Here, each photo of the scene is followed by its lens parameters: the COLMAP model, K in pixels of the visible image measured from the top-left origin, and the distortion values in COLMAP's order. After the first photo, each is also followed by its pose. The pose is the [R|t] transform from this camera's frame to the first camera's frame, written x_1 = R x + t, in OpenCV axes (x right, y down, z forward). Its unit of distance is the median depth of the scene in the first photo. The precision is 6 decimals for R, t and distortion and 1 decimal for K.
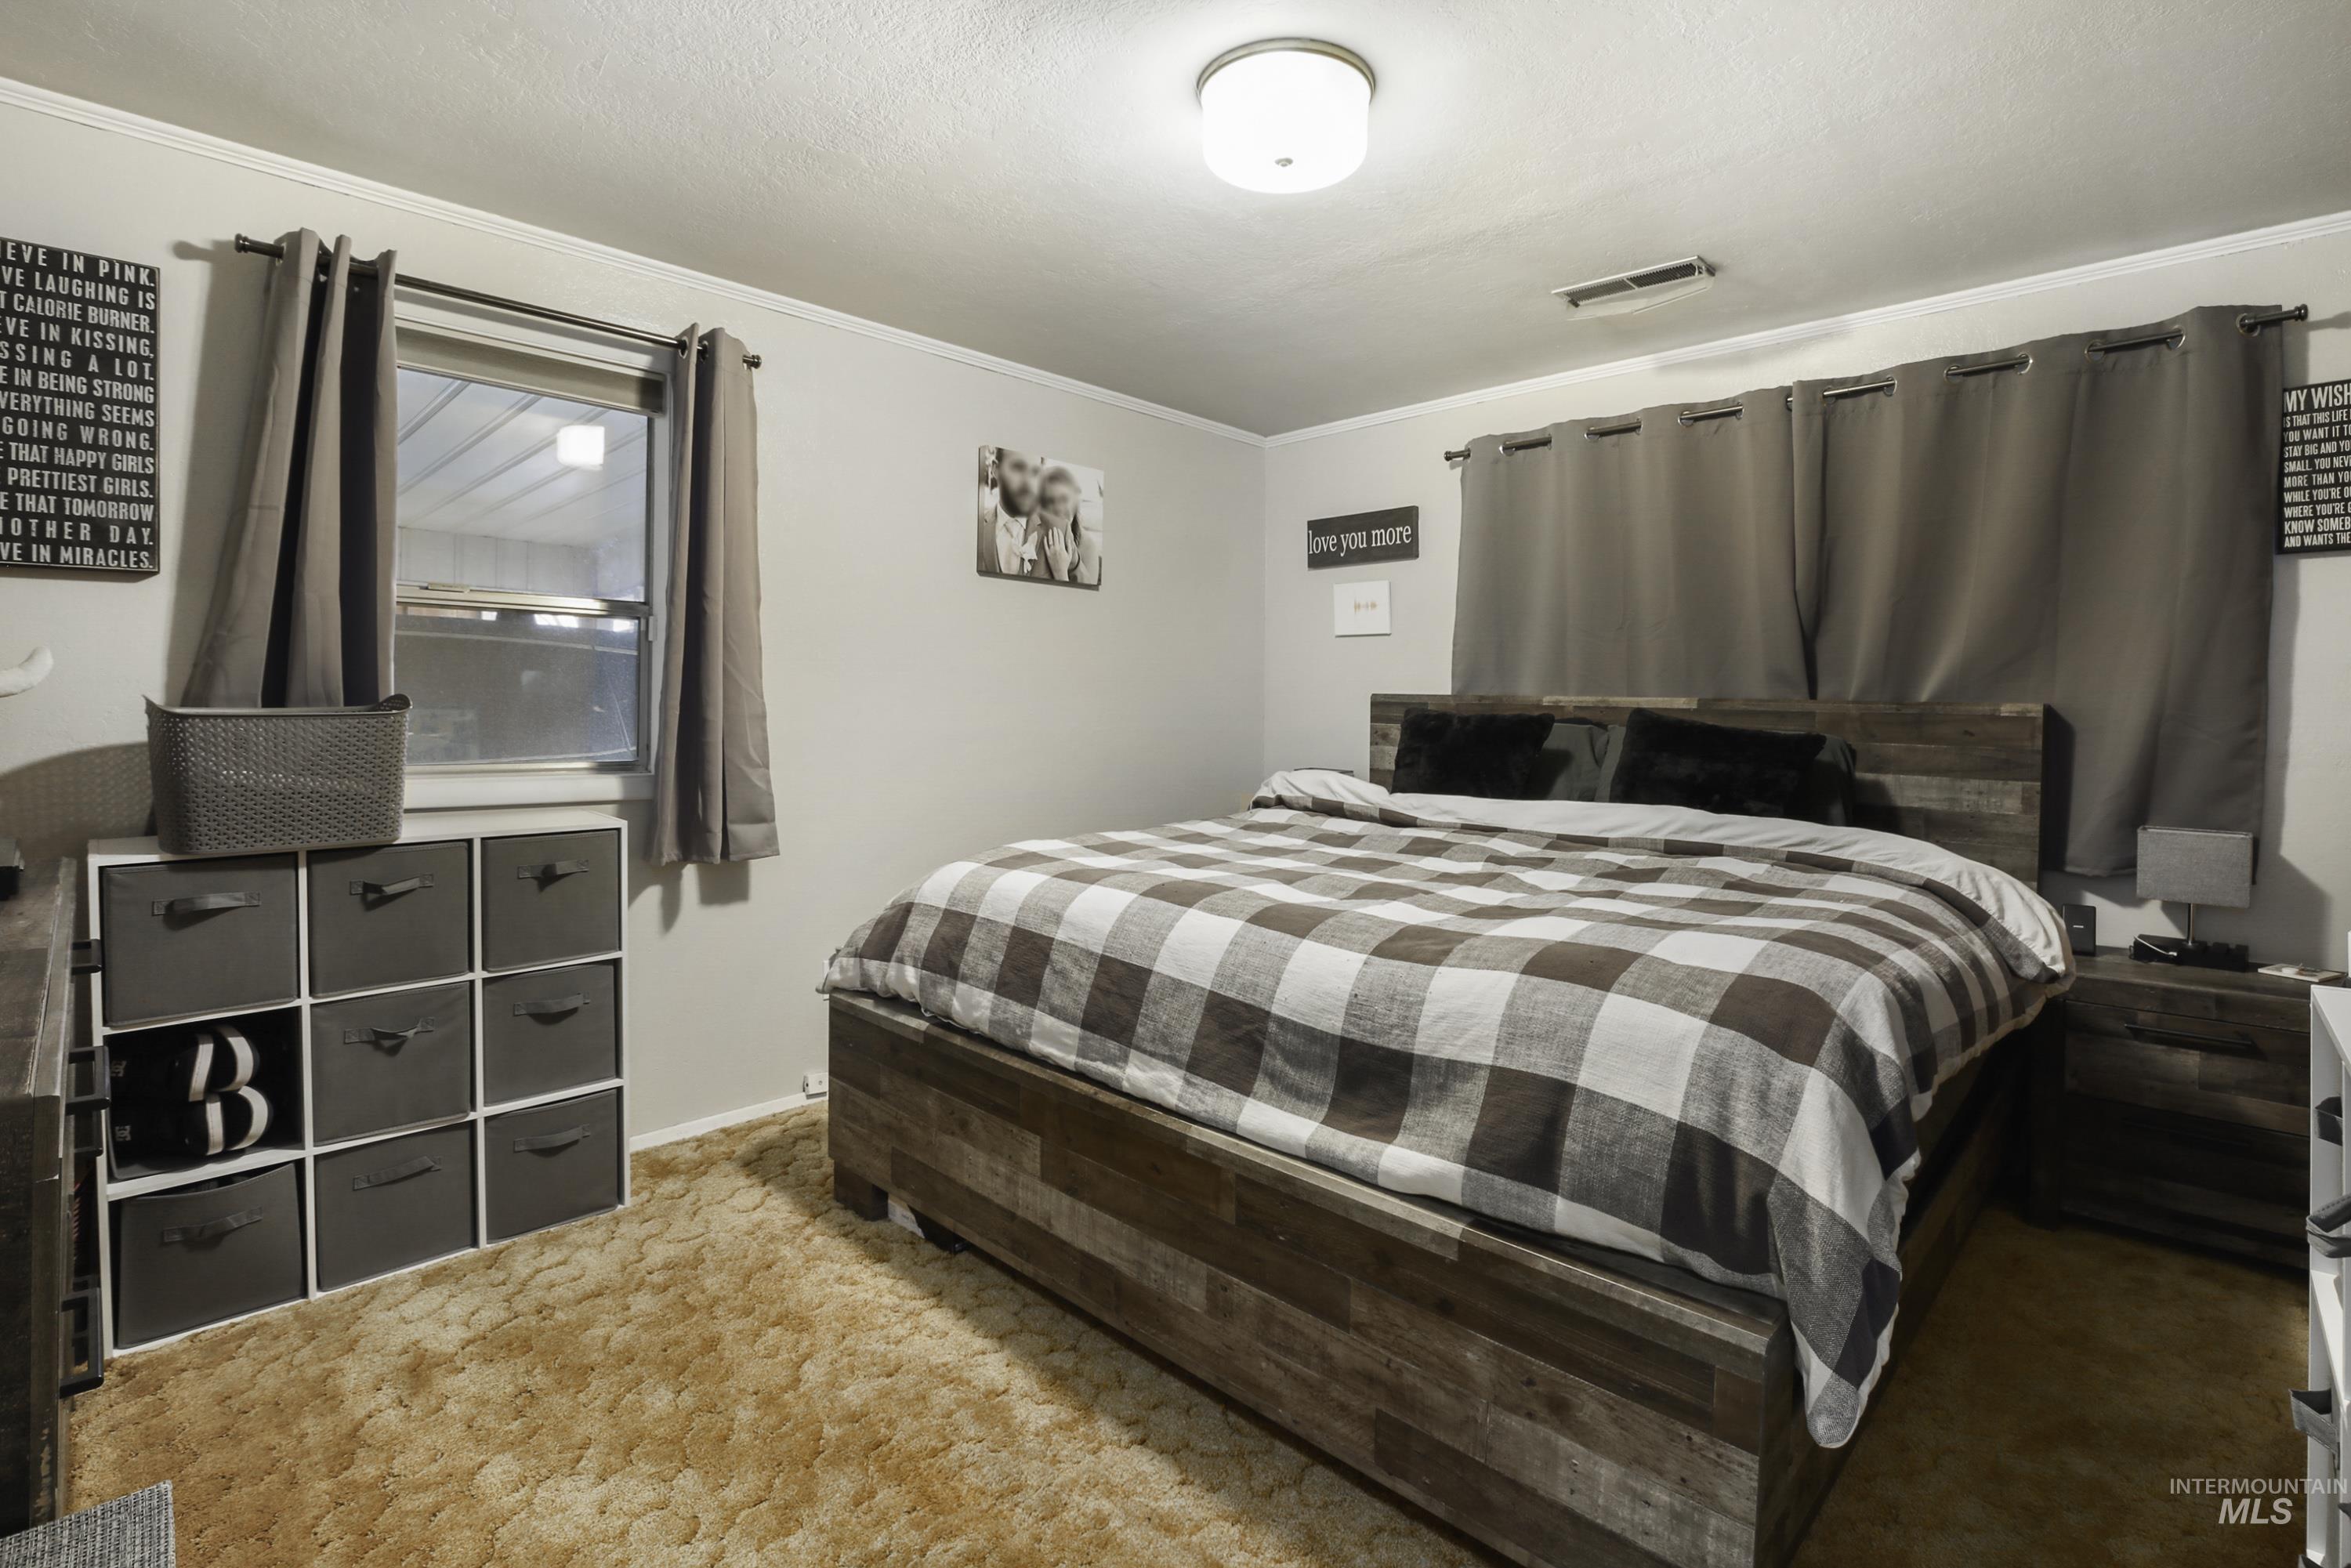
lens RADIAL K [[1096.5, 0, 1170.7], [0, 1096.5, 719.6], [0, 0, 1]] dist [-0.035906, 0.005690]
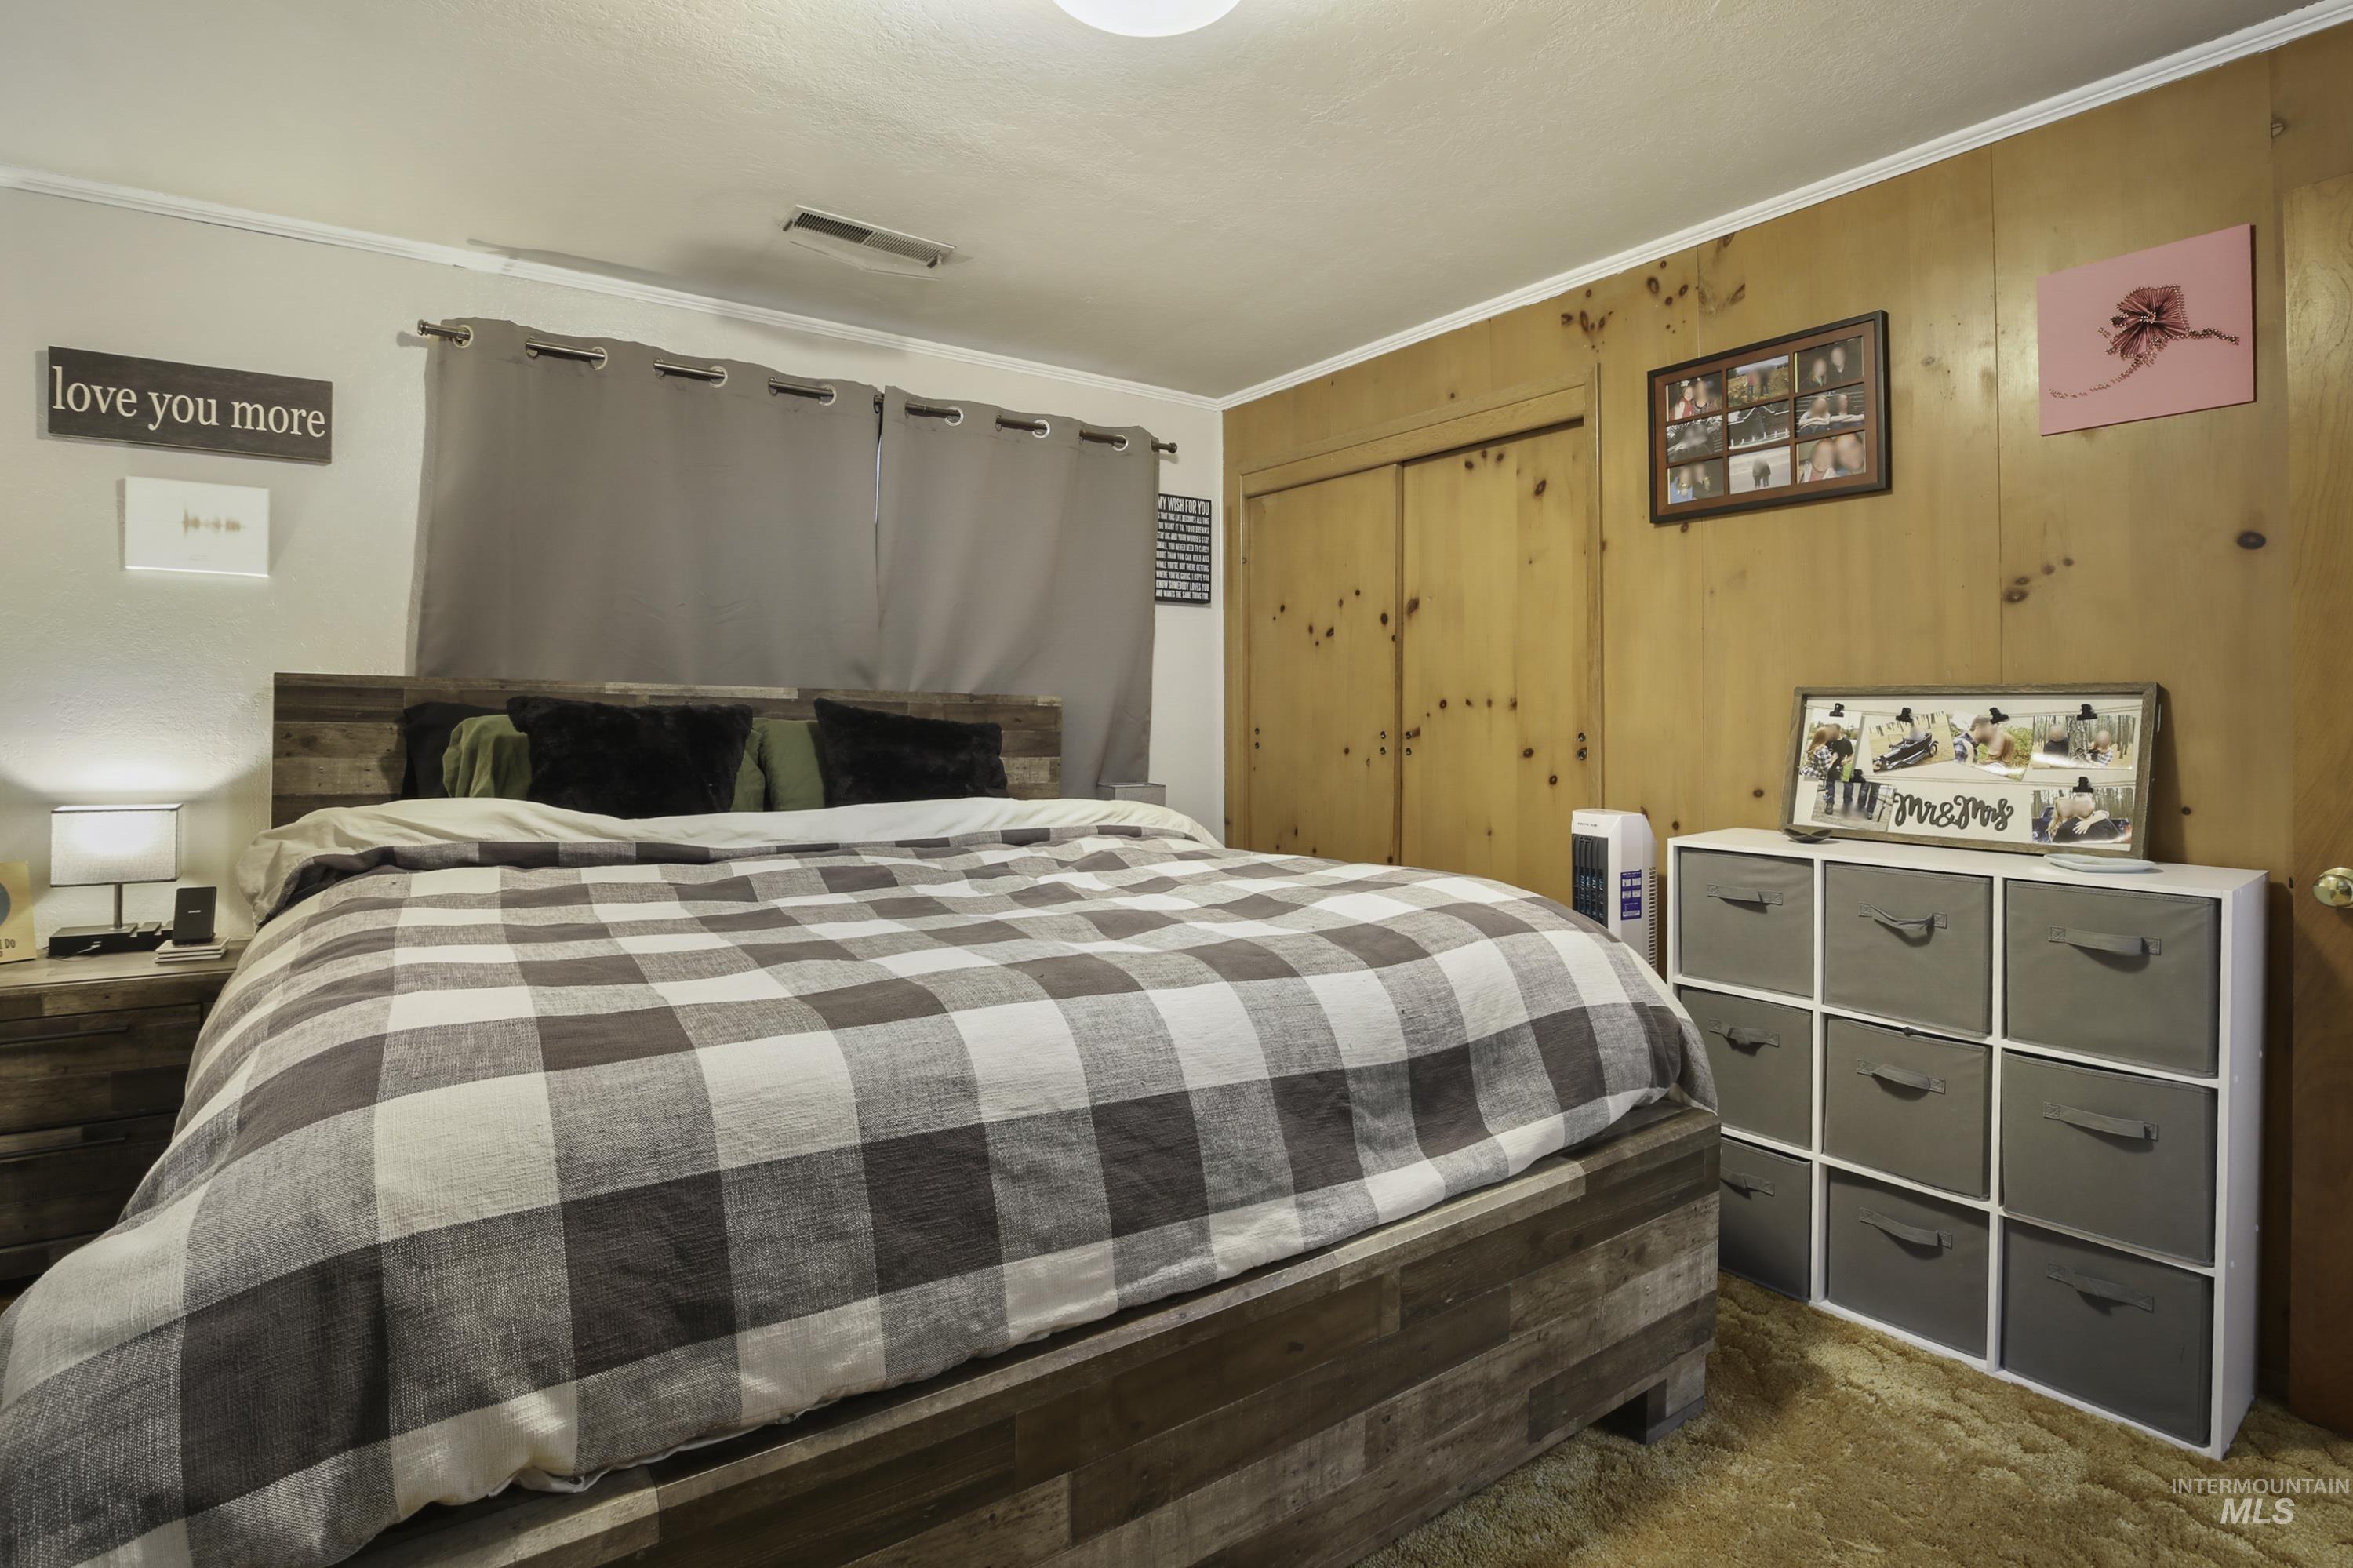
lens RADIAL K [[1097.5, 0, 1146.6], [0, 1097.5, 728.0], [0, 0, 1]] dist [-0.035906, 0.005690]
pose [[0.204601, -0.022039, 0.978597, -0.653784], [0.005419, 0.999757, 0.021383, -0.006182], [-0.978831, 0.000928, 0.204670, 0.867411]]
